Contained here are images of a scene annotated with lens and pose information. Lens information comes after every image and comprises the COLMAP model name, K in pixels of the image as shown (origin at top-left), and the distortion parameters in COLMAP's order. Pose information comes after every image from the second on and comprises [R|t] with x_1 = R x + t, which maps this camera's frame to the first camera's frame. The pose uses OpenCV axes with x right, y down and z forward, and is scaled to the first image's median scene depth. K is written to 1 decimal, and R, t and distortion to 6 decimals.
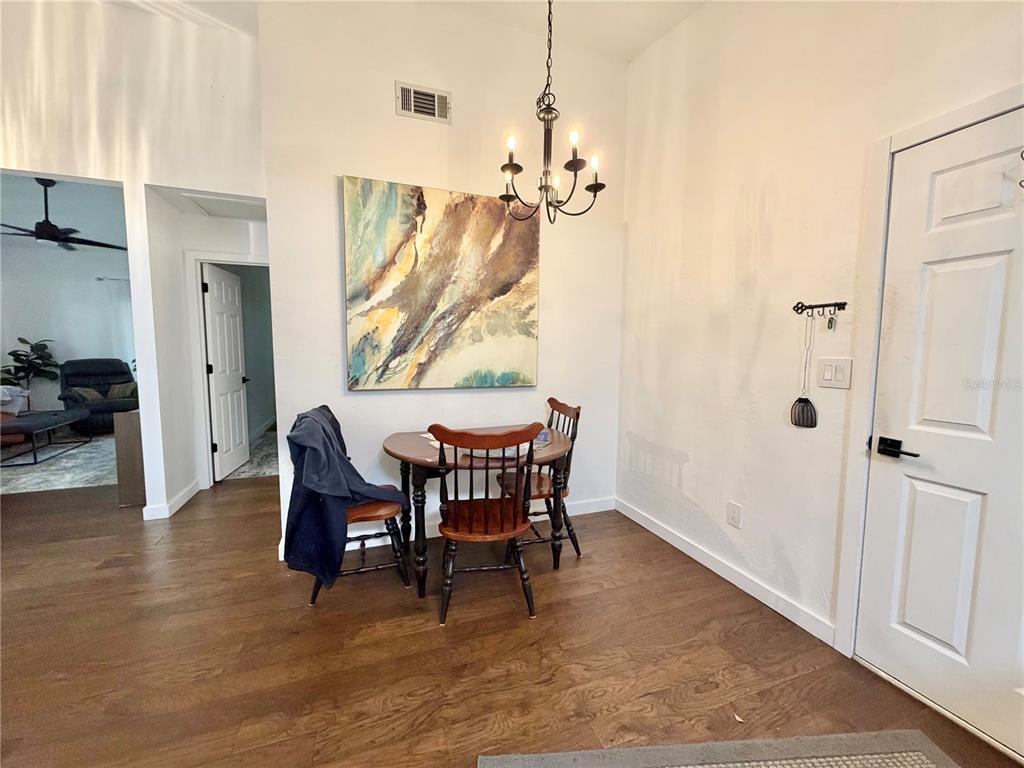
lens RADIAL K [[410.2, 0, 508.0], [0, 410.2, 383.4], [0, 0, 1]] dist [-0.000616, 0.000085]
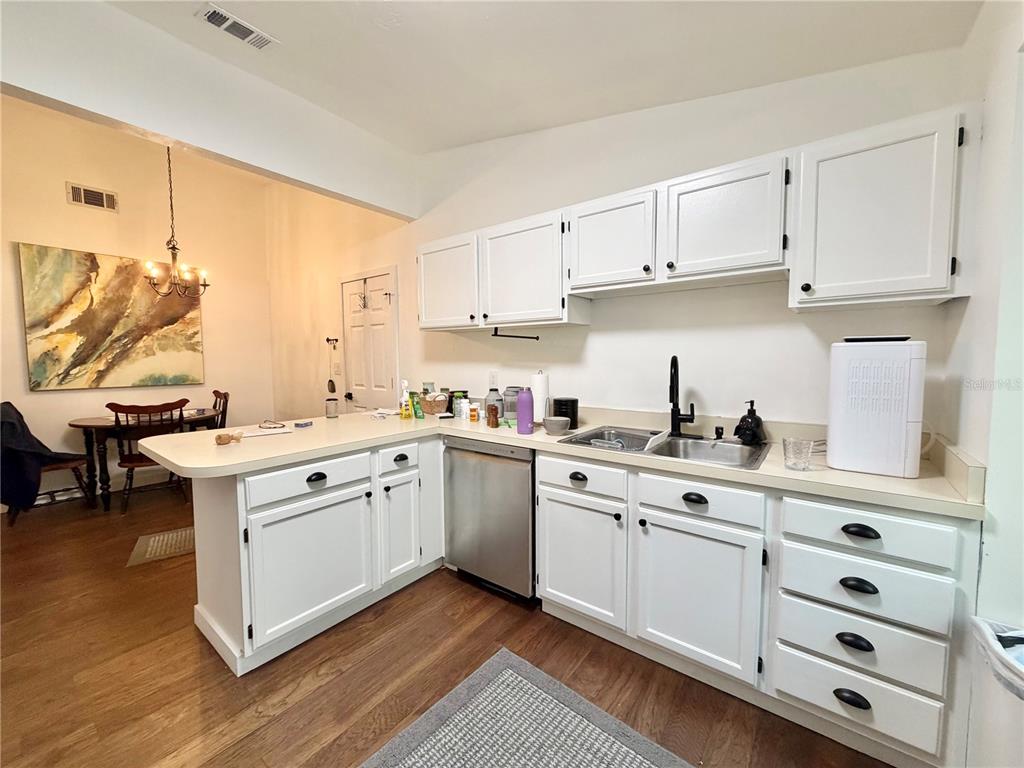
lens RADIAL K [[410.2, 0, 508.0], [0, 410.2, 383.4], [0, 0, 1]] dist [-0.000616, 0.000085]
pose [[0.846055, -0.046024, 0.531106, 0.255447], [0.055164, 0.998476, -0.001352, 0.083595], [-0.530234, 0.030442, 0.847304, -1.074364]]
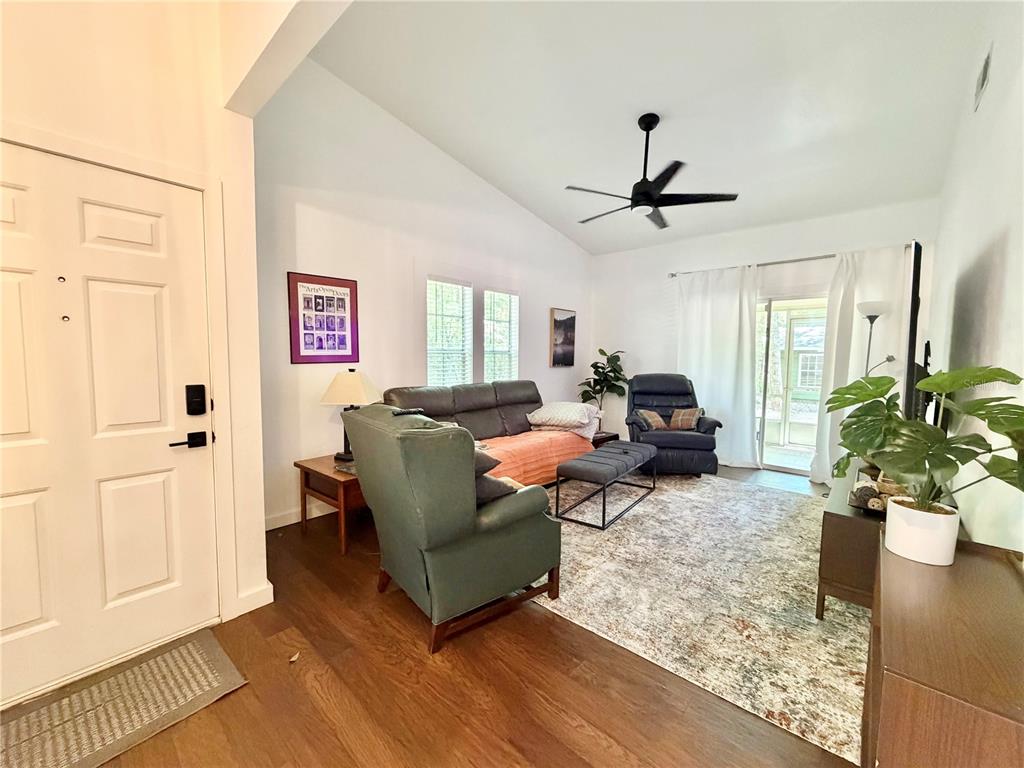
lens RADIAL K [[410.2, 0, 508.0], [0, 410.2, 383.4], [0, 0, 1]] dist [-0.000616, 0.000085]
pose [[0.472315, 0.061027, -0.879315, -0.393871], [-0.085167, 0.996092, 0.023385, -0.031350], [0.877306, 0.063844, 0.475667, 0.319178]]
